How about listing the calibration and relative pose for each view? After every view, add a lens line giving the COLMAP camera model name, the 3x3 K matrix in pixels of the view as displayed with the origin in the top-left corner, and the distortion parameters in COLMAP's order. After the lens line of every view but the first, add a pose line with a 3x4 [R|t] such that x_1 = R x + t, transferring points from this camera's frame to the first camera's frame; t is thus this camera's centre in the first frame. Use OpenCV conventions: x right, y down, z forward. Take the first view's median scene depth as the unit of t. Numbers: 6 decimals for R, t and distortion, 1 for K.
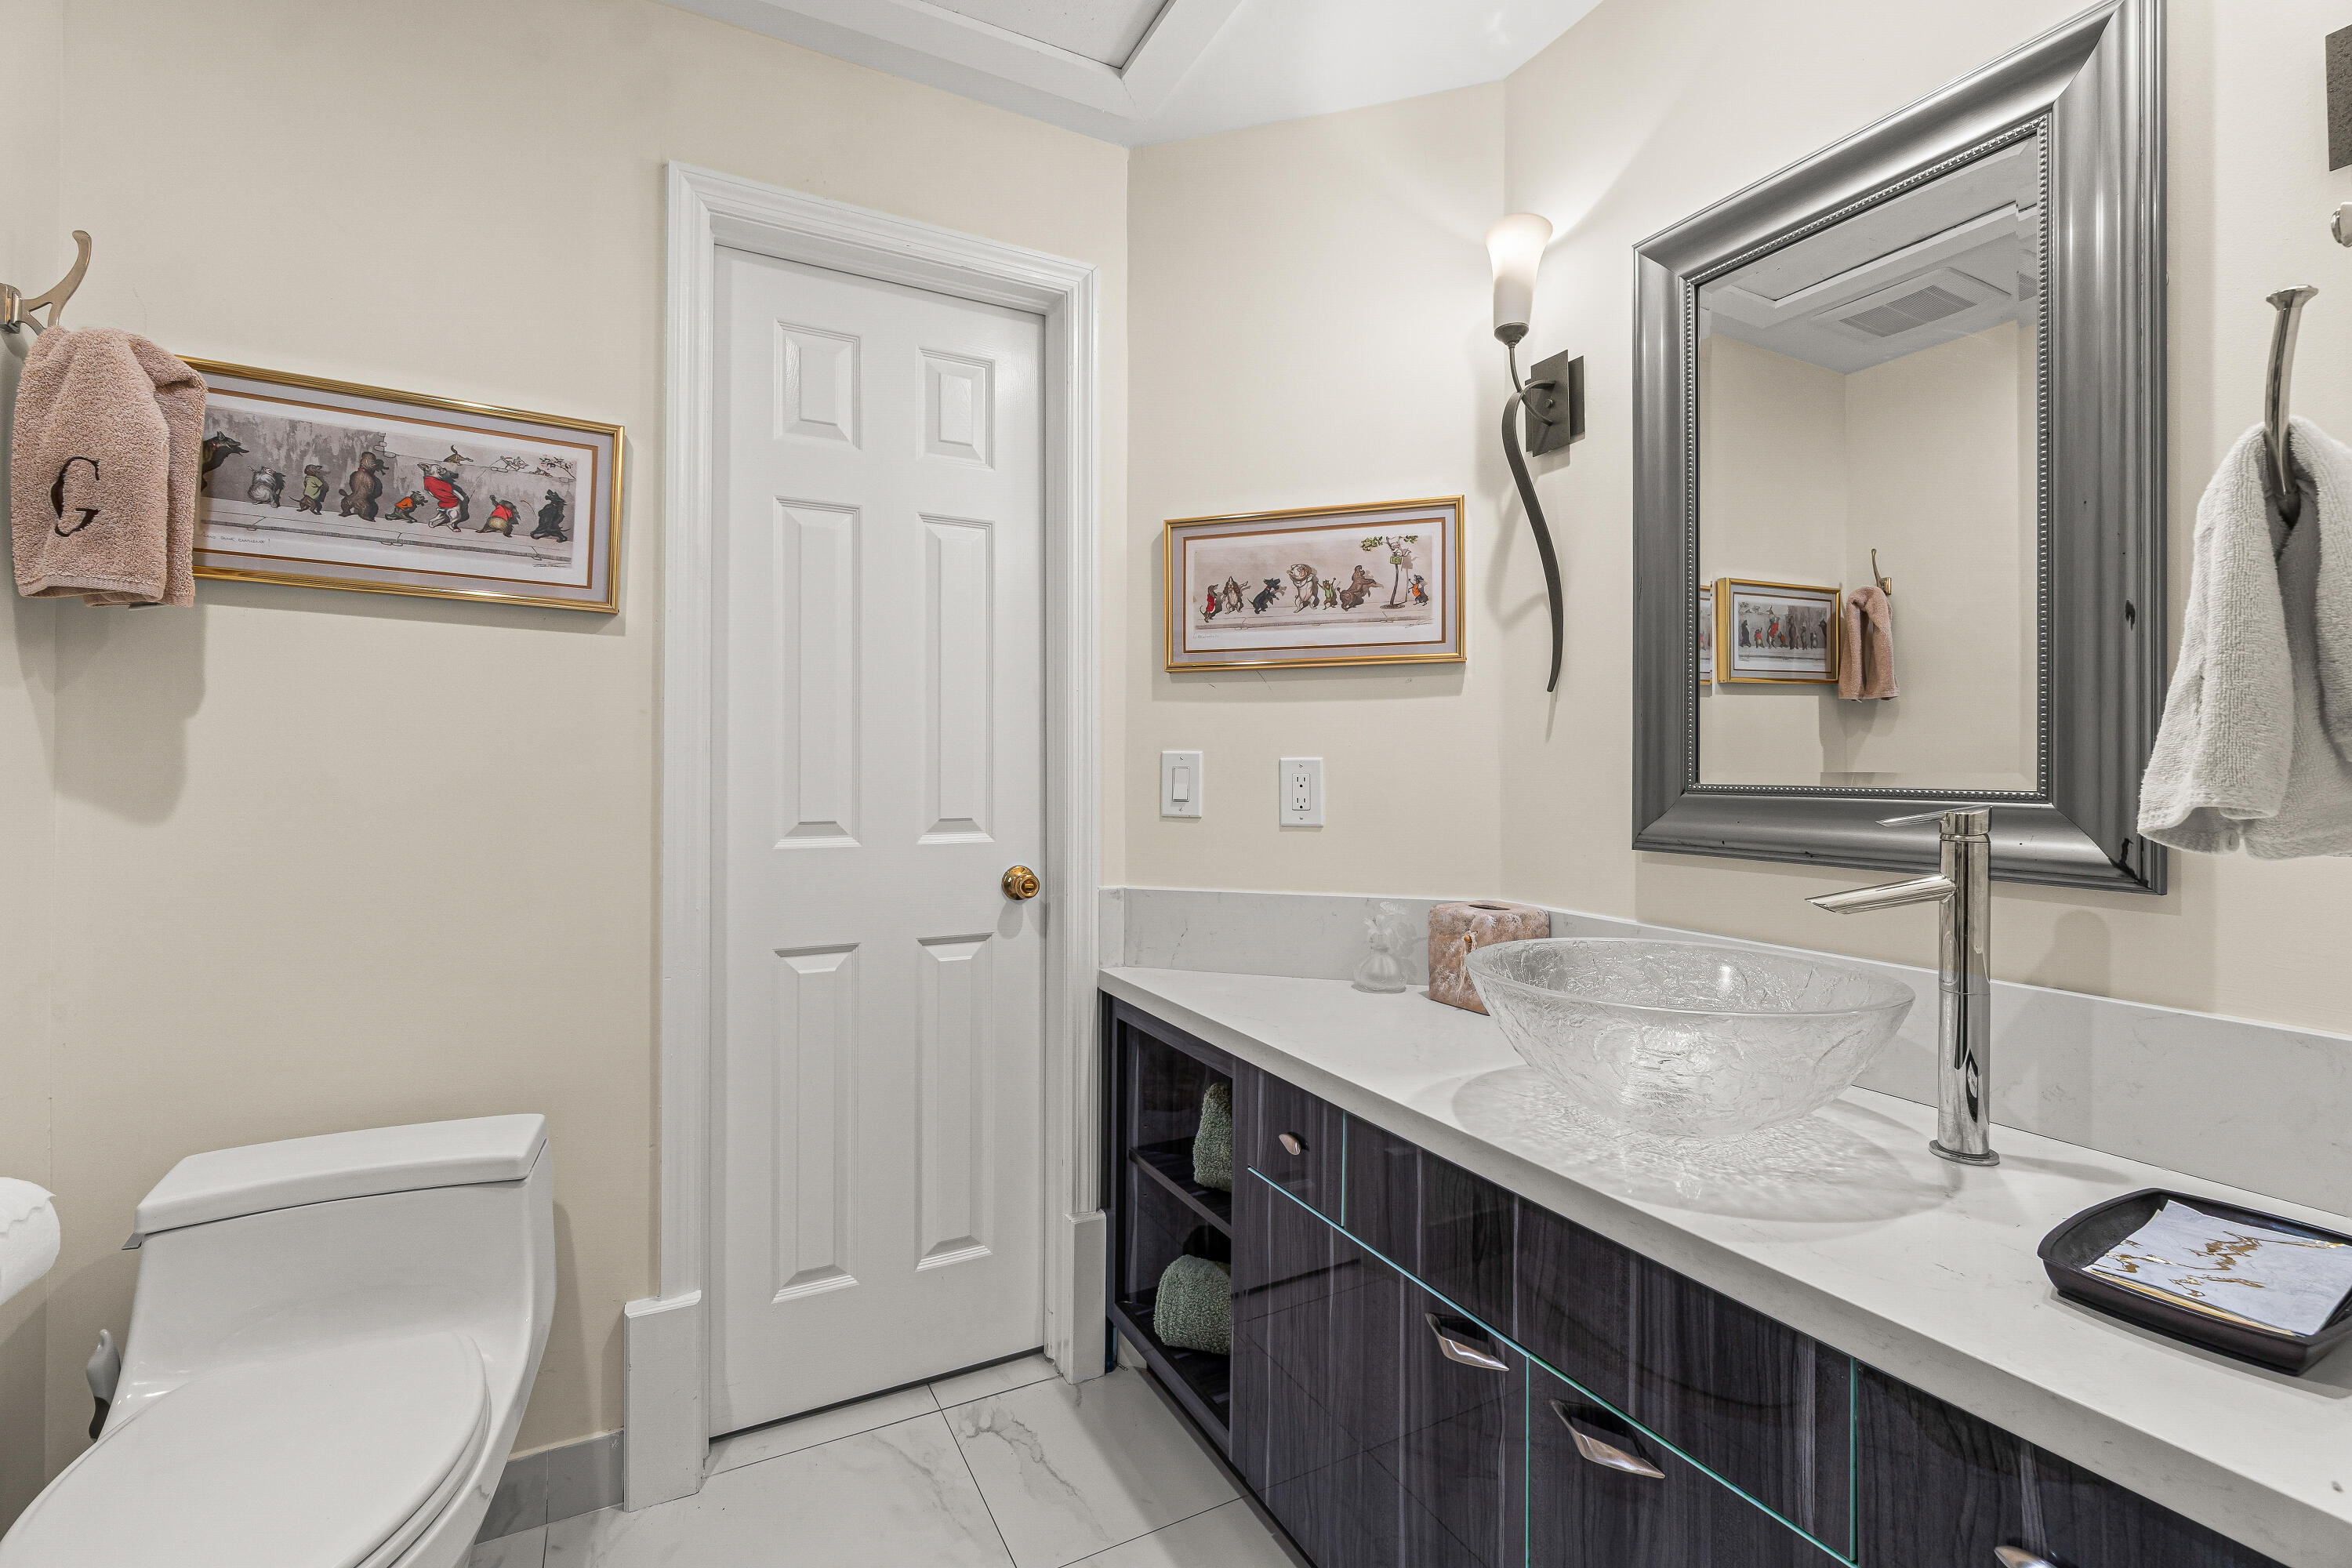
lens RADIAL K [[1023.7, 0, 1177.6], [0, 1023.7, 771.0], [0, 0, 1]] dist [-0.006934, 0.003187]
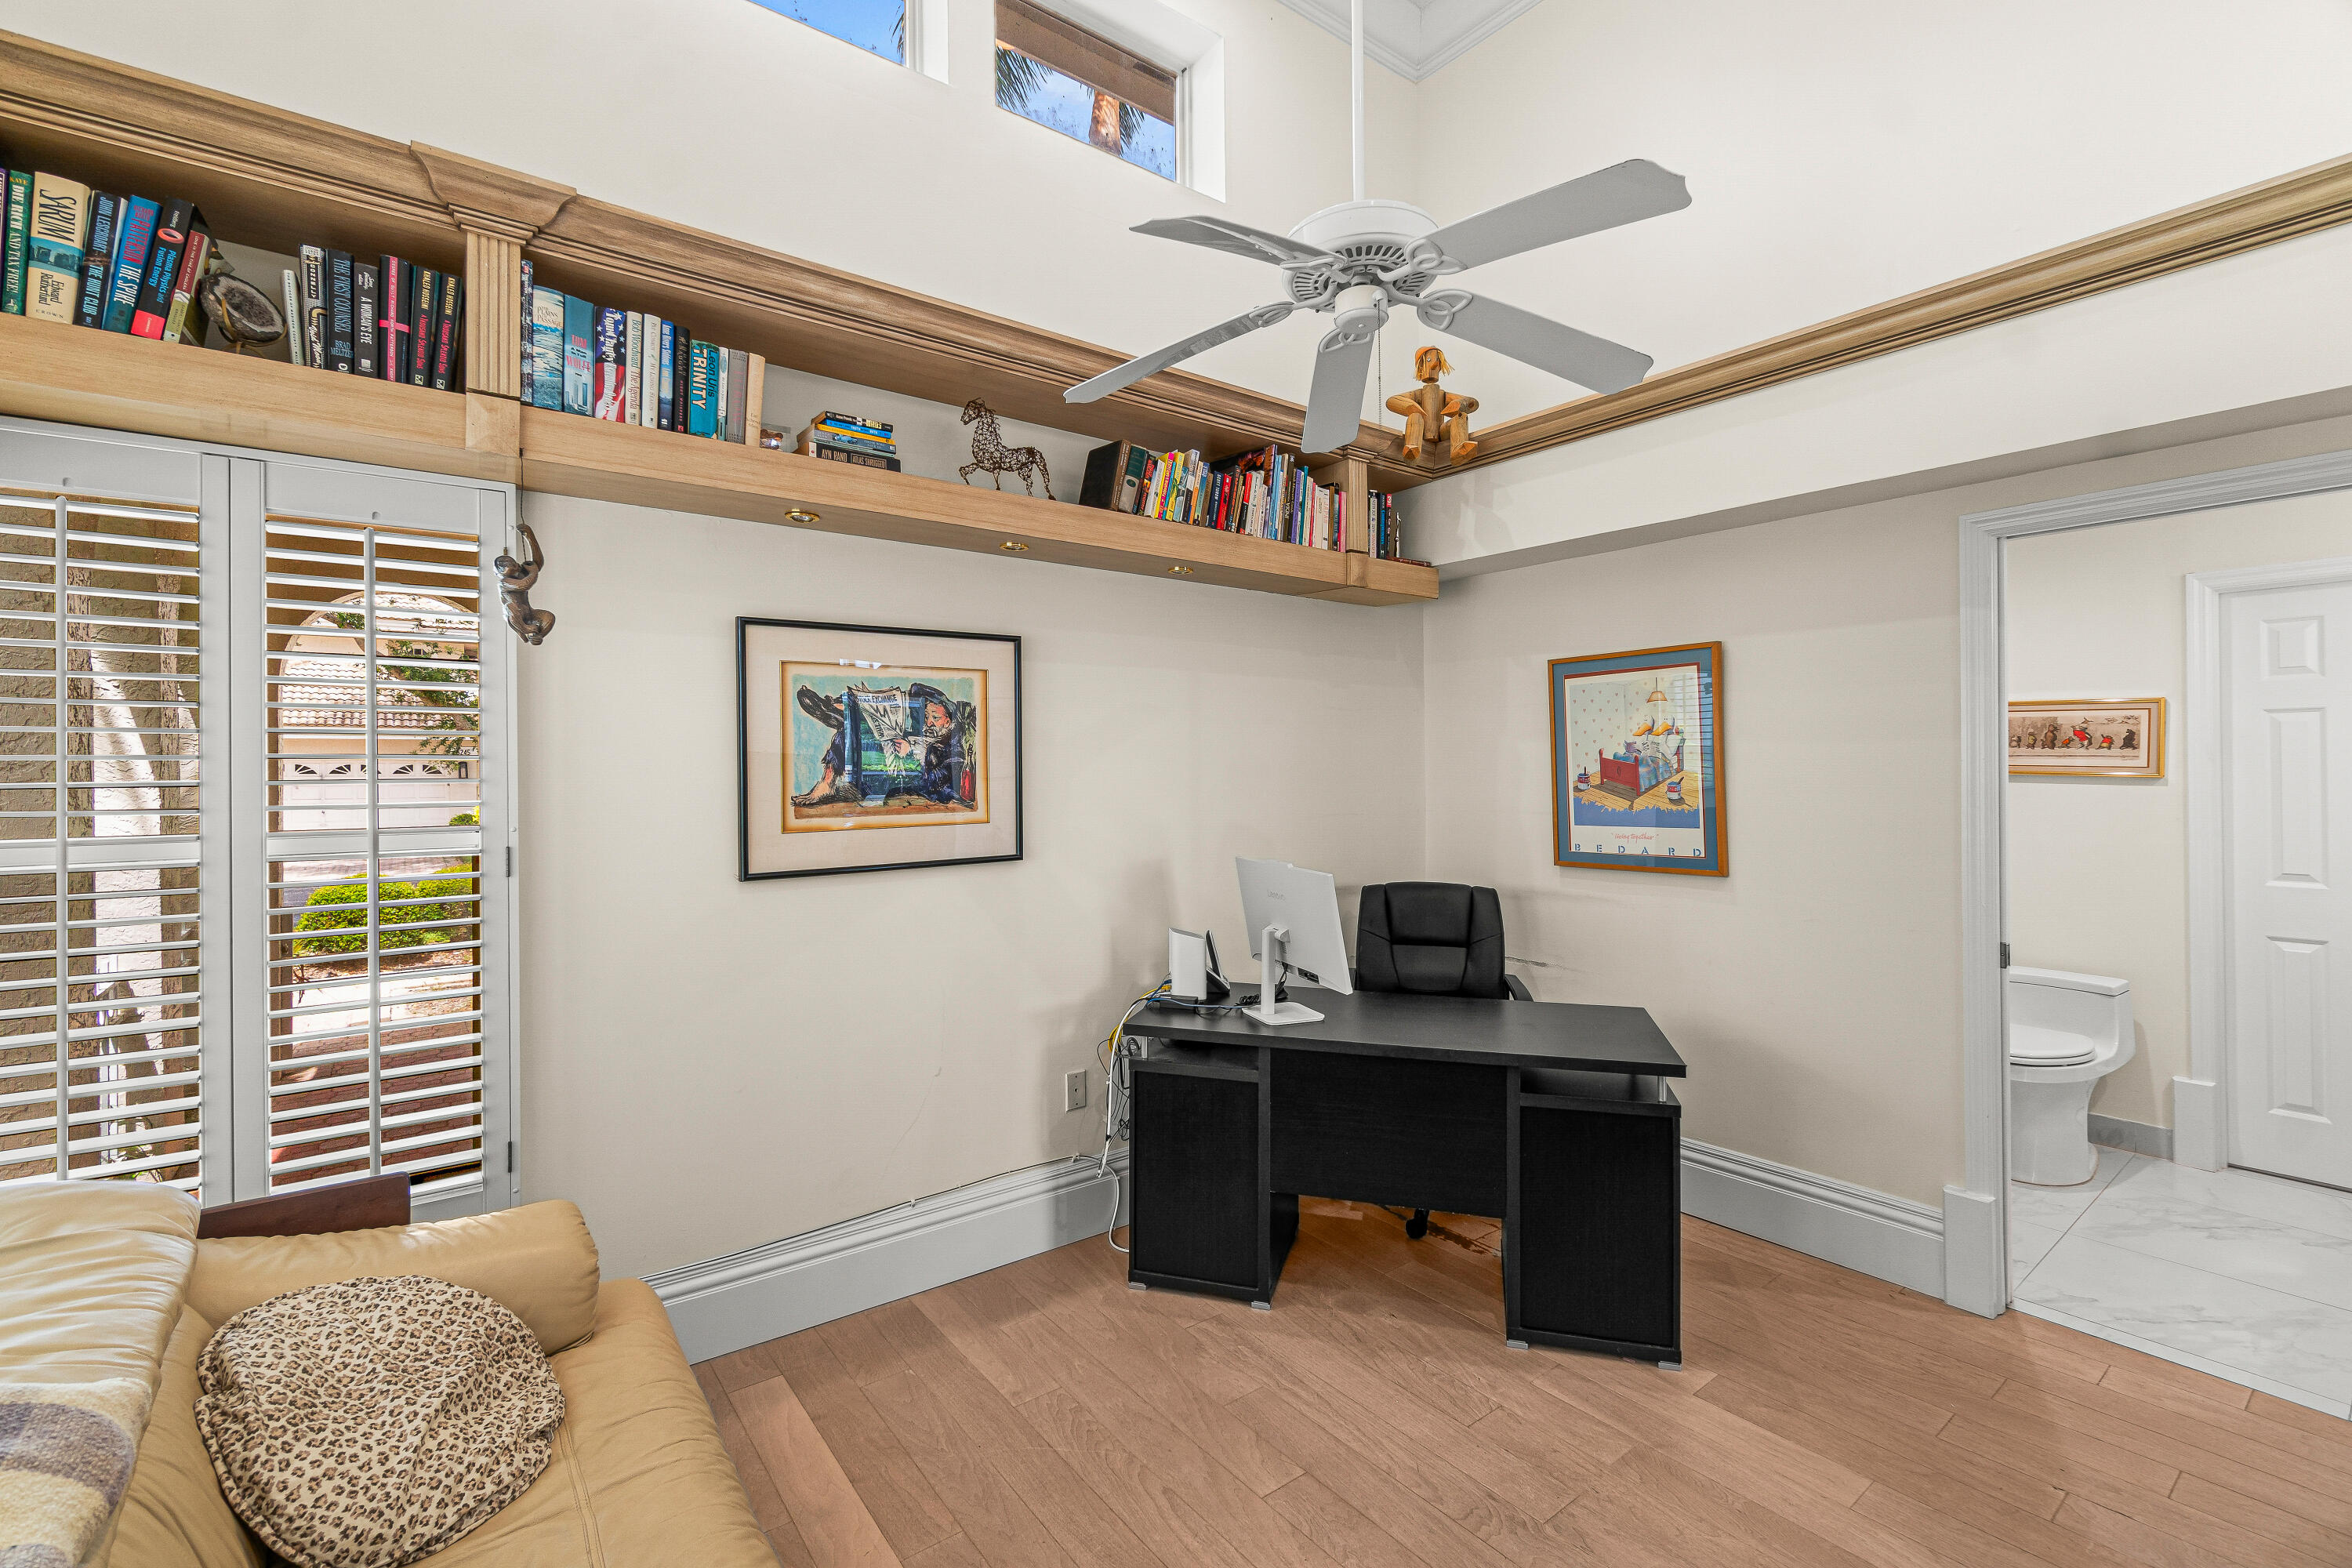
lens RADIAL K [[1023.7, 0, 1170.4], [0, 1023.7, 762.9], [0, 0, 1]] dist [-0.006934, 0.003187]
pose [[0.172061, -0.009958, -0.985036, 1.374580], [0.012373, 0.999892, -0.007947, -0.199167], [0.985009, -0.010820, 0.172166, -1.655585]]
